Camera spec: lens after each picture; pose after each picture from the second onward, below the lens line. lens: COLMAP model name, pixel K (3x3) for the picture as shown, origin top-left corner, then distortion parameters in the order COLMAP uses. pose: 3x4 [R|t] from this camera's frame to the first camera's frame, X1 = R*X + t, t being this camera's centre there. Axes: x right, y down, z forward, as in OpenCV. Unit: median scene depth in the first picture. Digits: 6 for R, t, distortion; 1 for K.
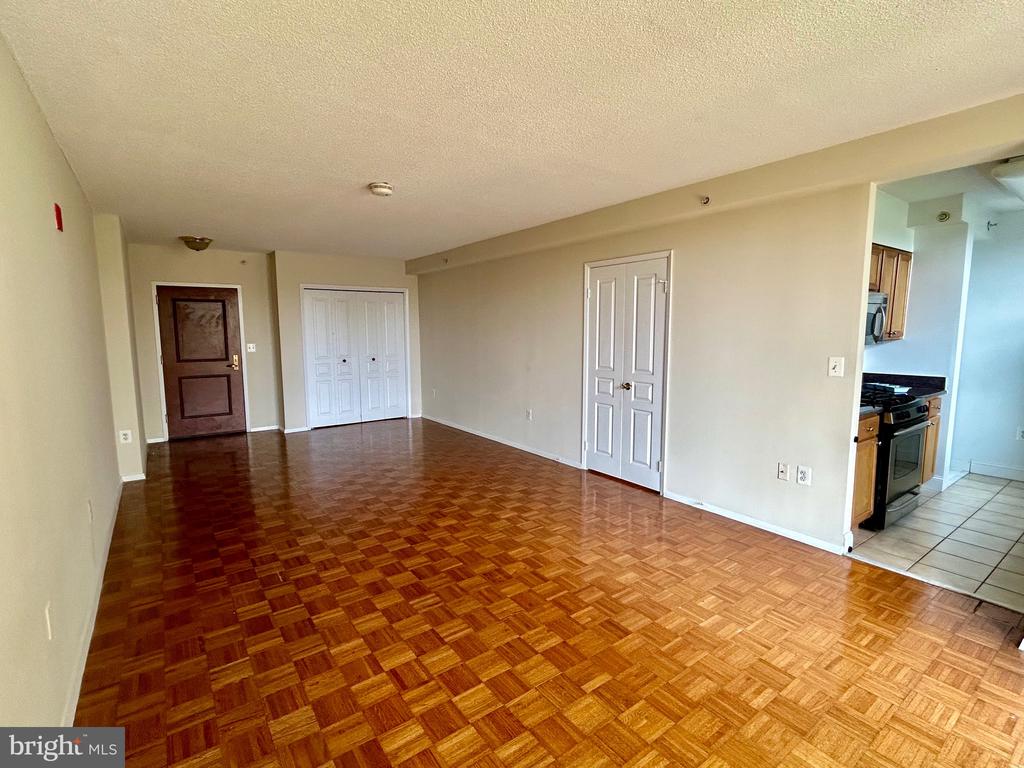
lens RADIAL K [[487.8, 0, 507.4], [0, 487.8, 386.3], [0, 0, 1]] dist [-0.001196, -0.000410]
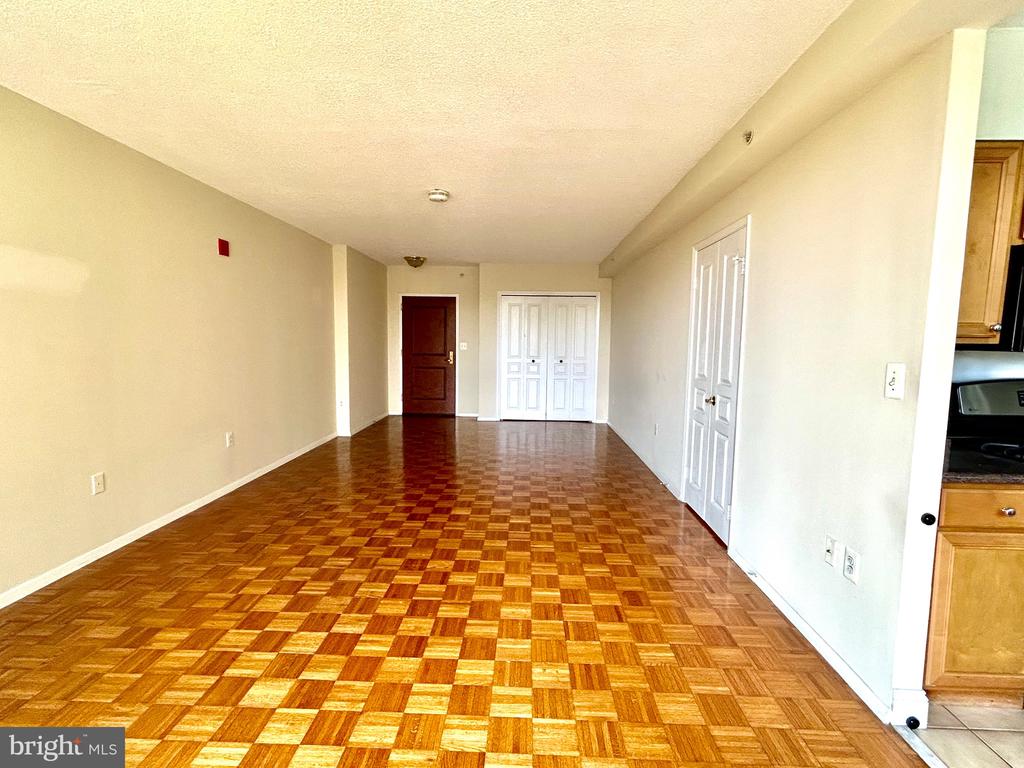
lens RADIAL K [[487.8, 0, 512.8], [0, 487.8, 384.7], [0, 0, 1]] dist [-0.001196, -0.000410]
pose [[0.787192, 0.073454, -0.612319, 0.337630], [-0.091265, 0.995824, 0.002129, 0.001718], [0.609918, 0.054208, 0.790608, 0.147977]]
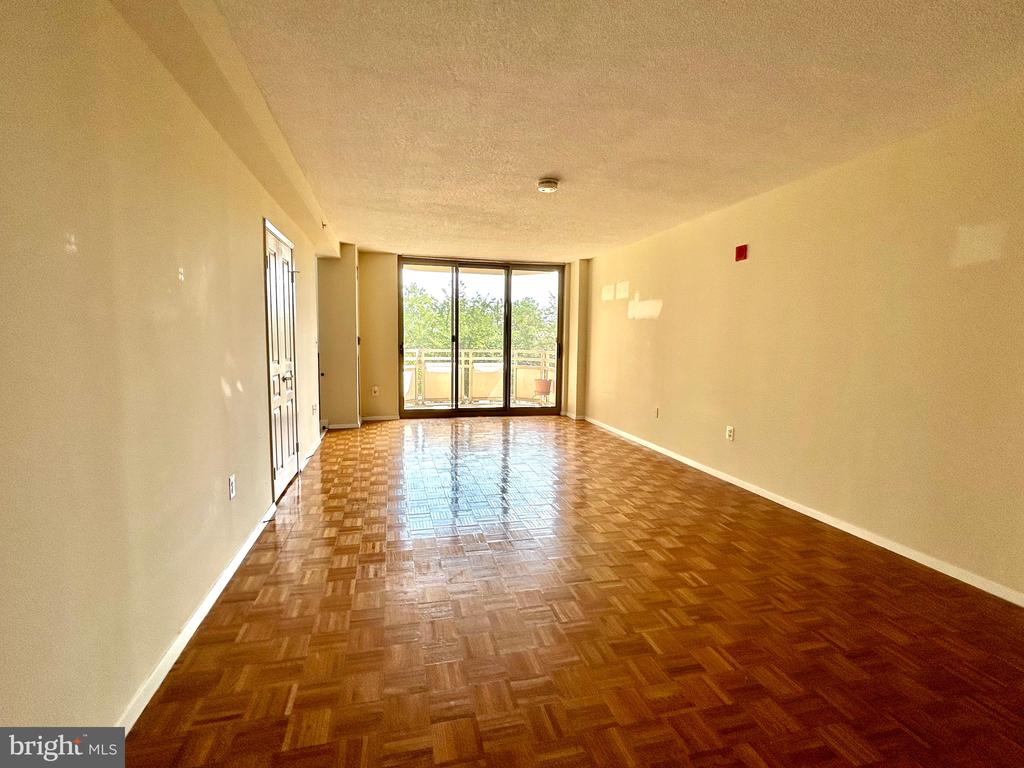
lens RADIAL K [[487.8, 0, 512.7], [0, 487.8, 385.1], [0, 0, 1]] dist [-0.001196, -0.000410]
pose [[-0.925988, -0.043507, 0.375038, -0.366064], [0.034842, 0.979252, 0.199628, -0.112970], [-0.375942, 0.197920, -0.905260, 1.233539]]
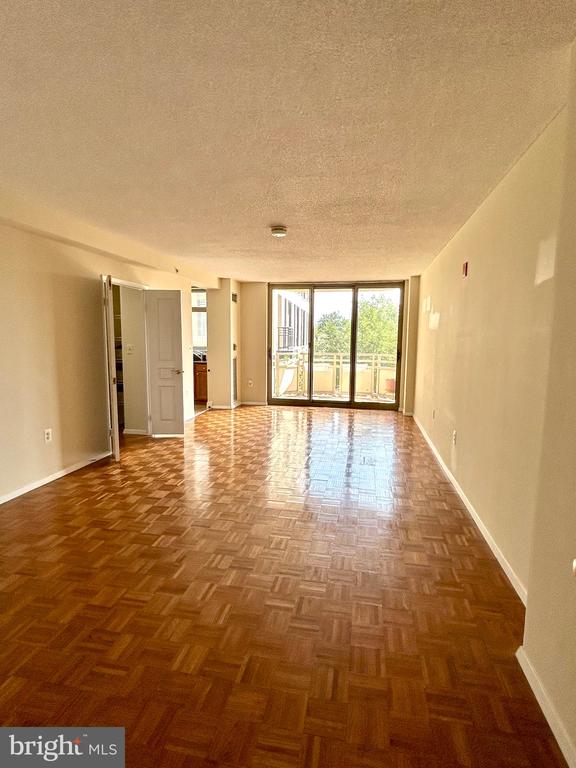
lens RADIAL K [[400.4, 0, 283.5], [0, 400.4, 384.4], [0, 0, 1]] dist [0.005194, 0.000047]
pose [[-0.675411, -0.087052, 0.732286, -0.678662], [0.077845, 0.979044, 0.188184, -0.113339], [-0.733322, 0.184106, -0.654480, 1.076207]]
